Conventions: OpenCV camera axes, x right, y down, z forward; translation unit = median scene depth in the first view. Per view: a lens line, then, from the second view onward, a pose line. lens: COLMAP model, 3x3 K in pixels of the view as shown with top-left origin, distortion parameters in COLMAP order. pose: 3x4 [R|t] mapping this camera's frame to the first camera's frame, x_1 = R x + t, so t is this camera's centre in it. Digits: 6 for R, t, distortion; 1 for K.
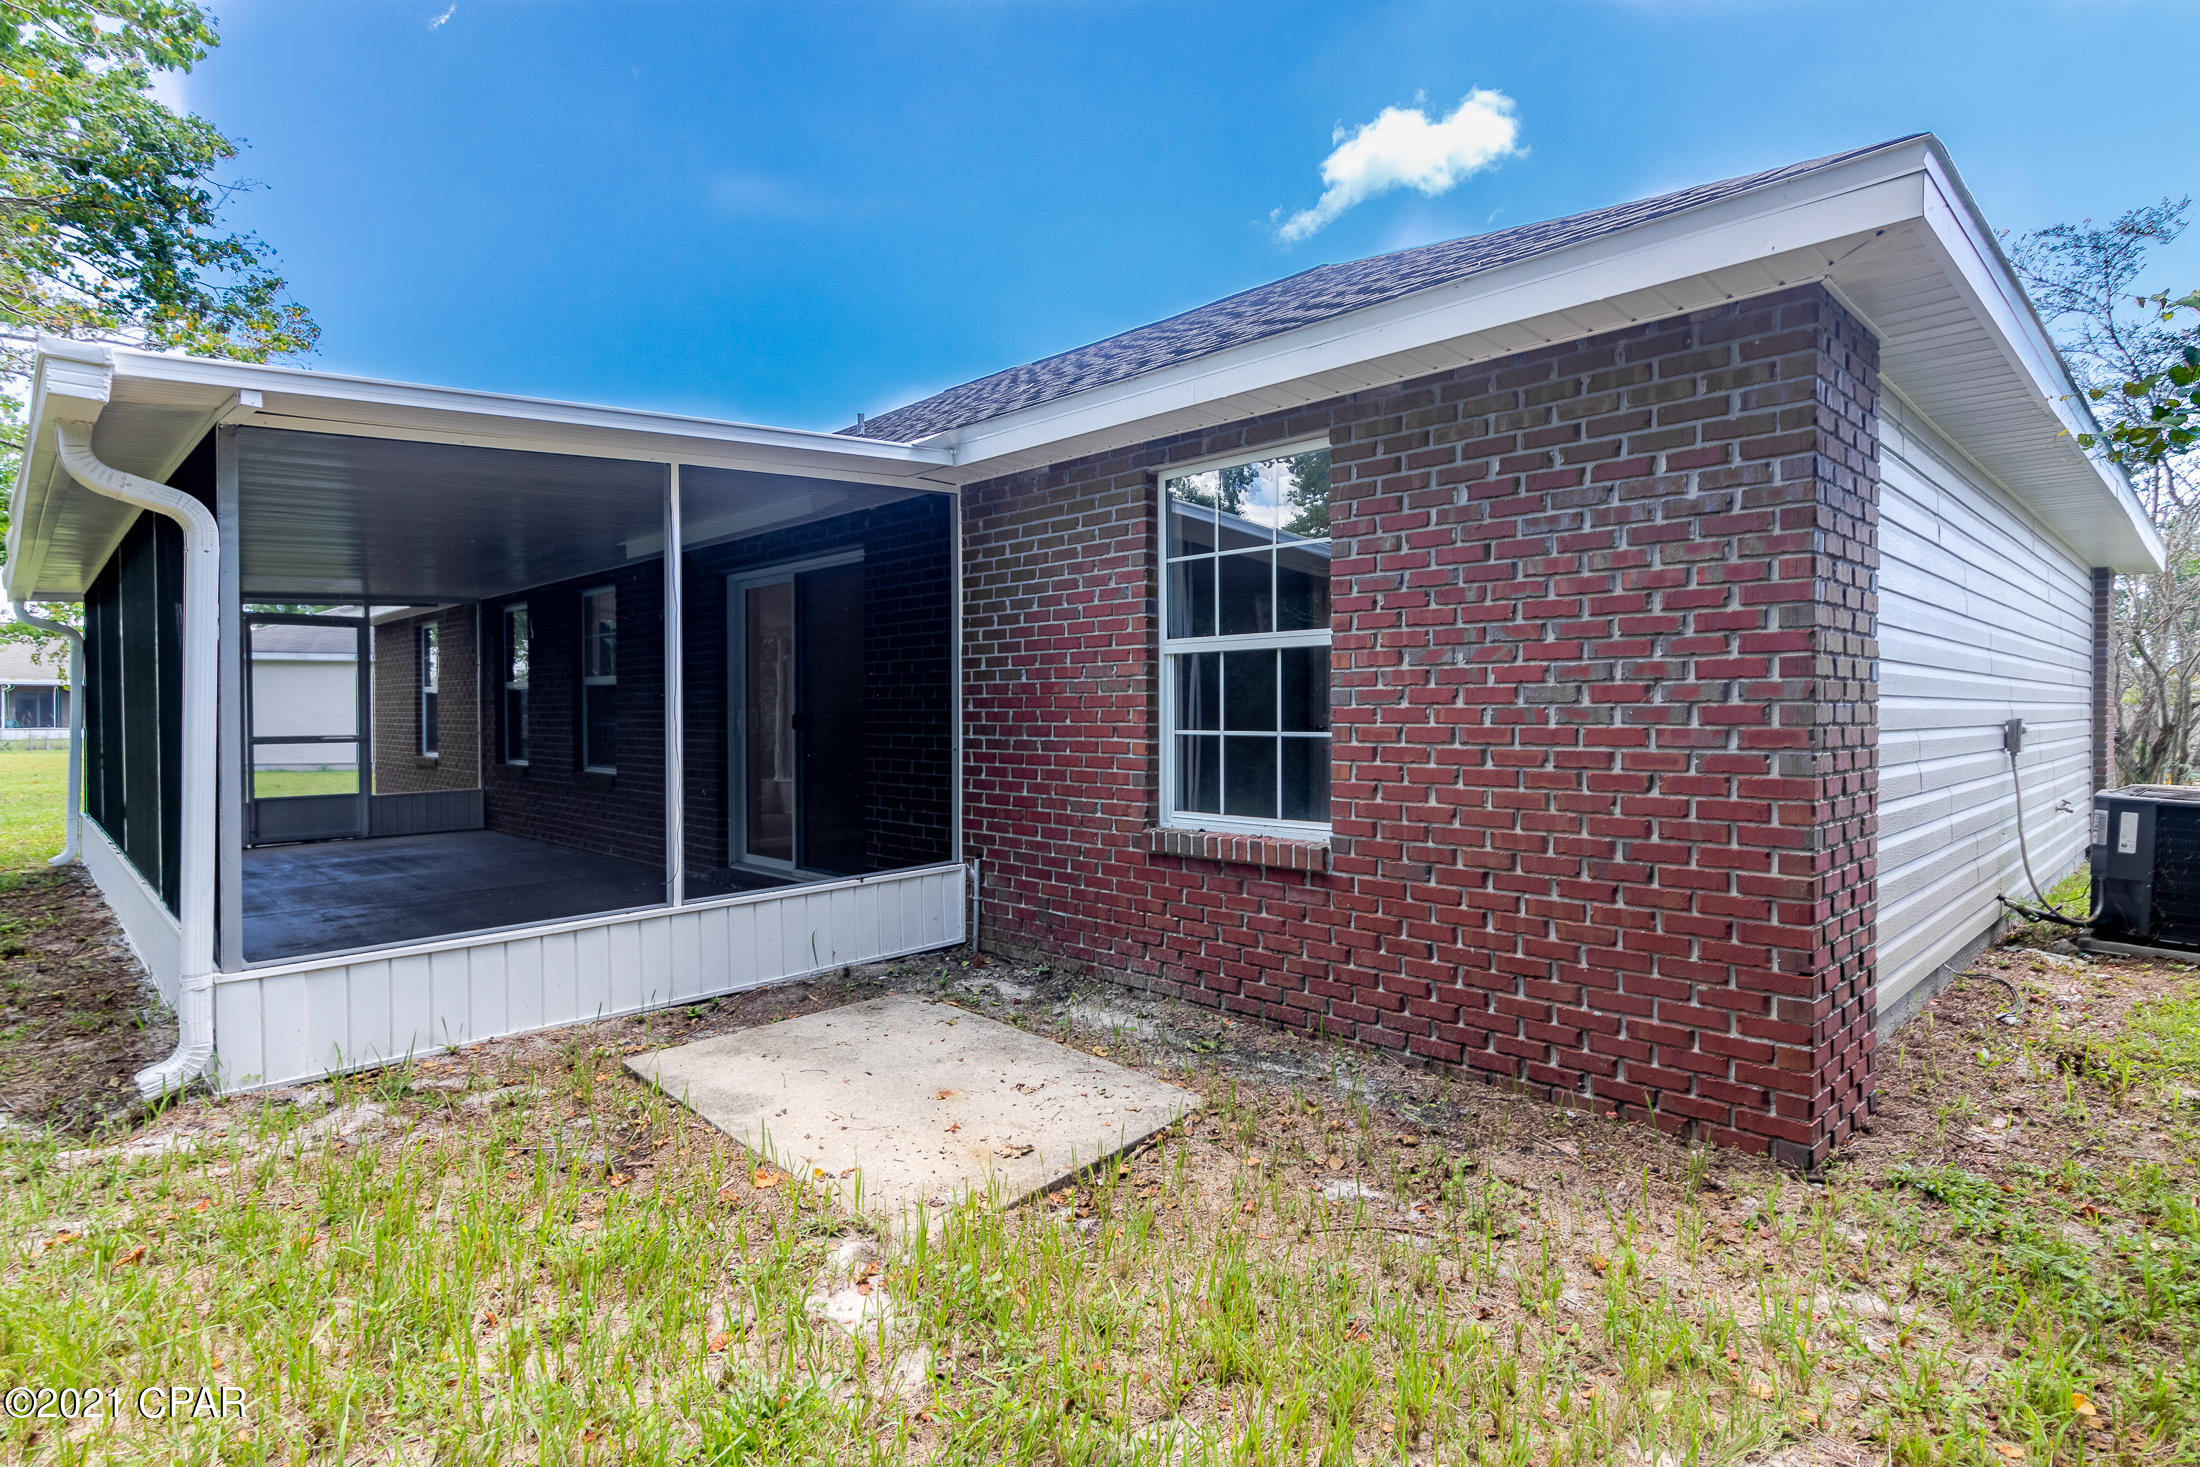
lens RADIAL K [[1134.6, 0, 1091.6], [0, 1134.6, 735.4], [0, 0, 1]] dist [-0.003022, -0.000502]
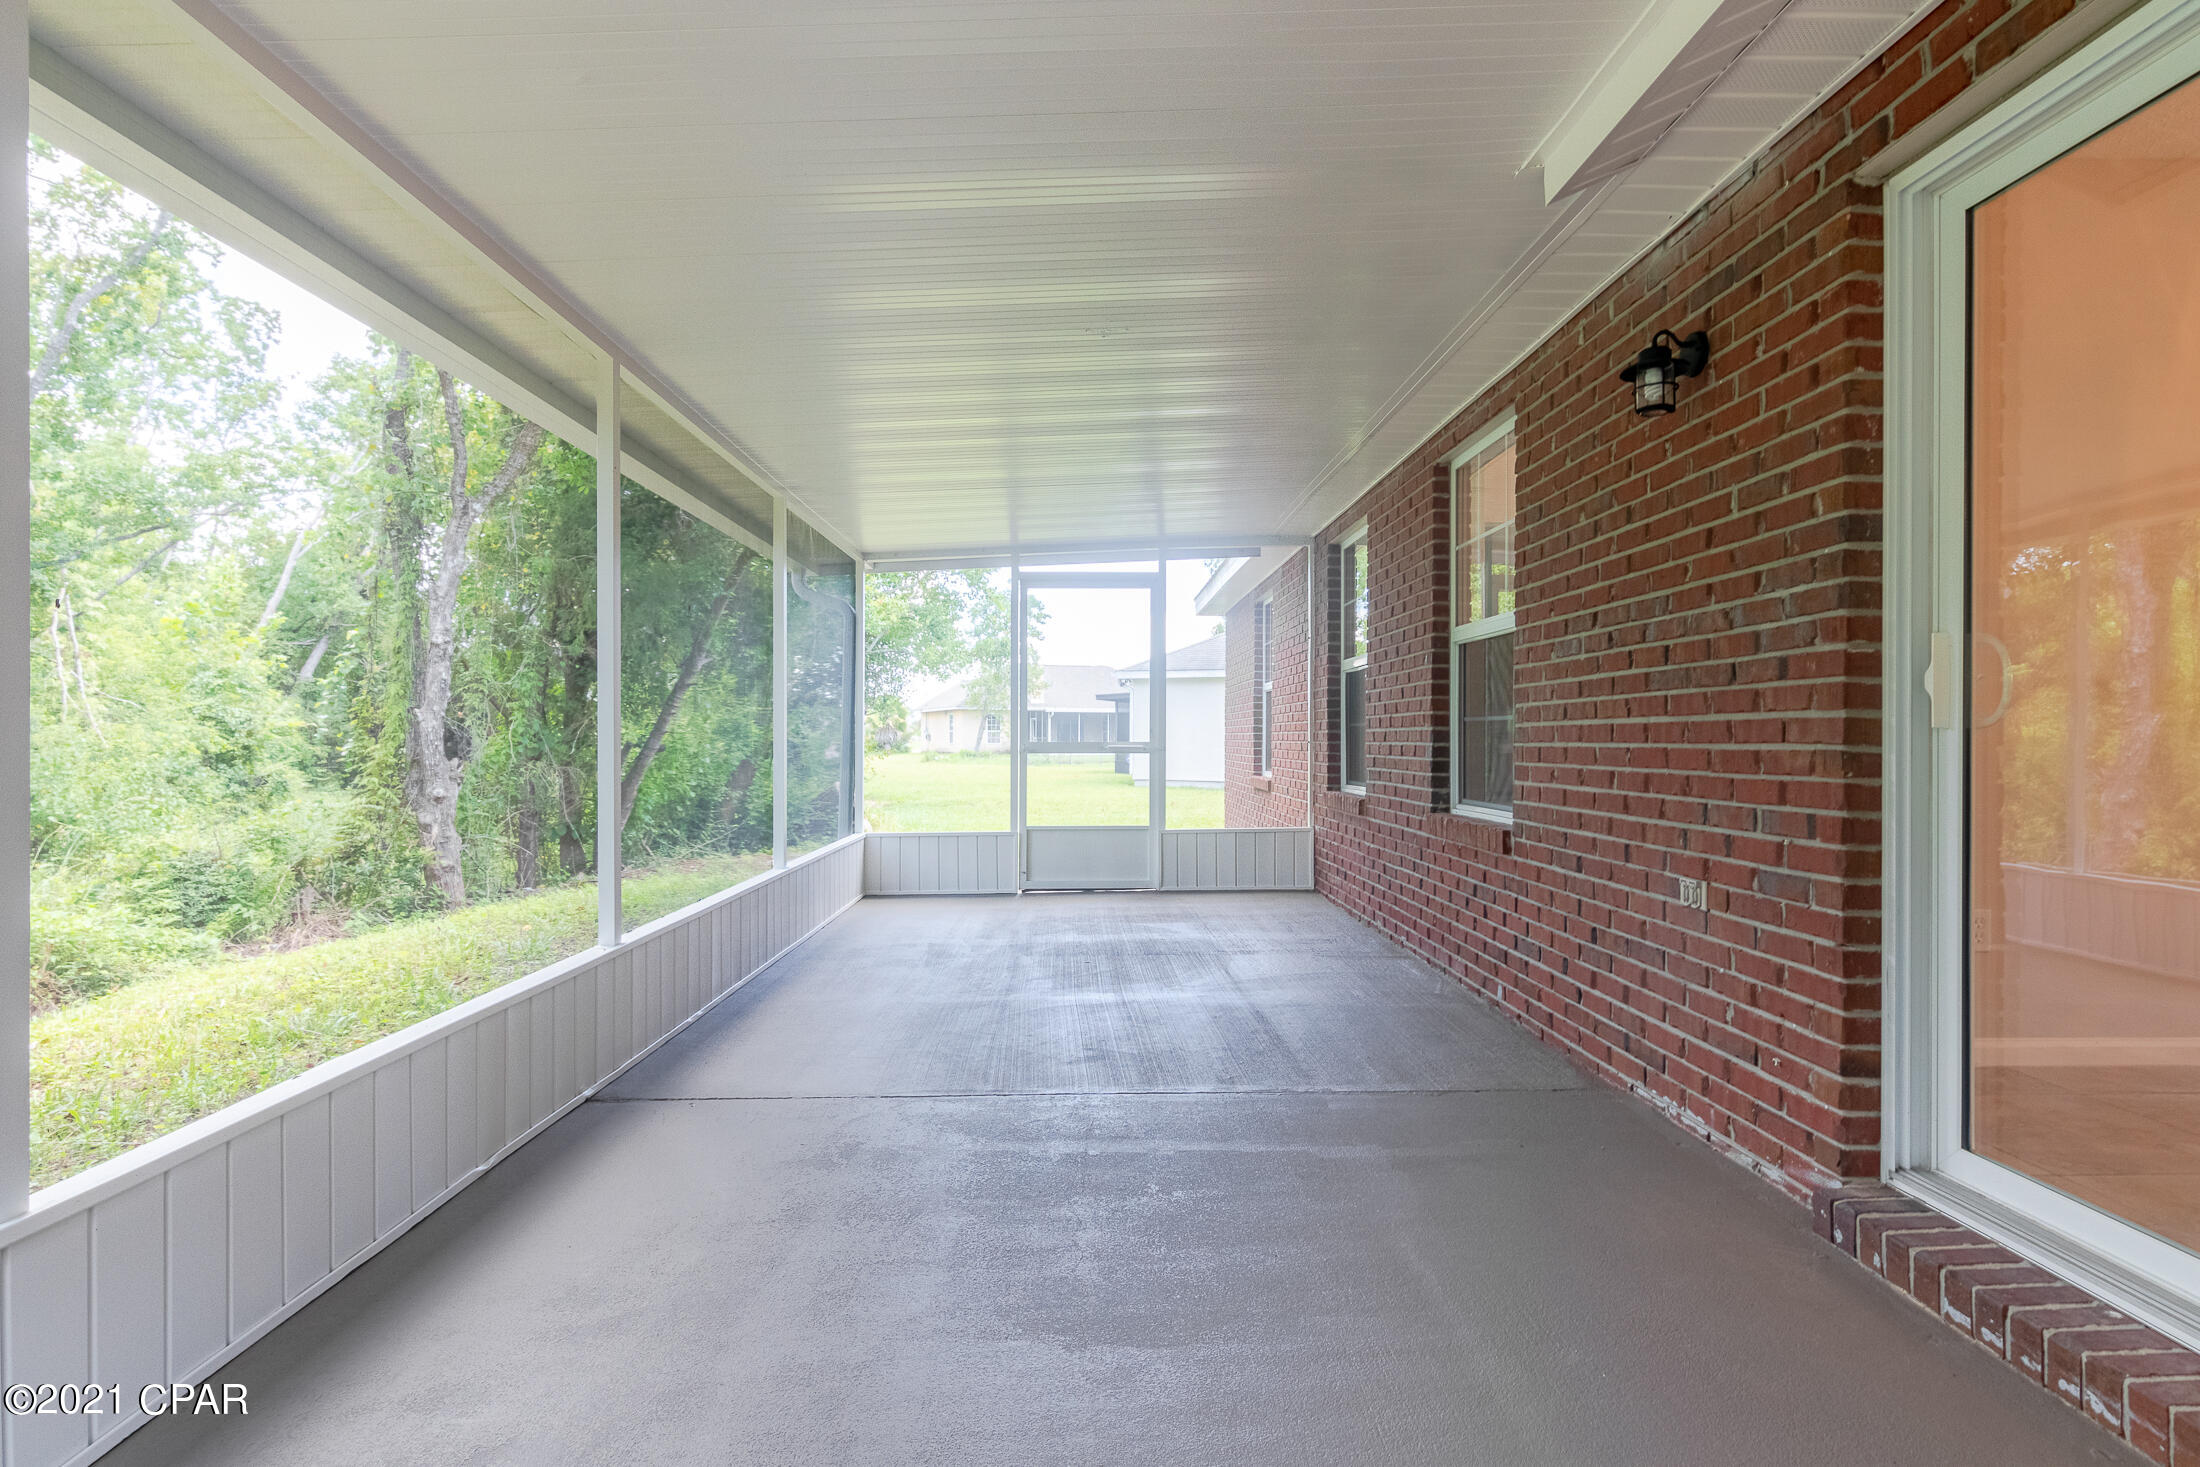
lens RADIAL K [[1134.6, 0, 1091.6], [0, 1134.6, 735.4], [0, 0, 1]] dist [-0.003022, -0.000502]
pose [[0.726684, 0.000839, -0.686971, -0.264629], [-0.017853, 0.999685, -0.017664, 0.010730], [0.686740, 0.025101, 0.726470, 0.637587]]
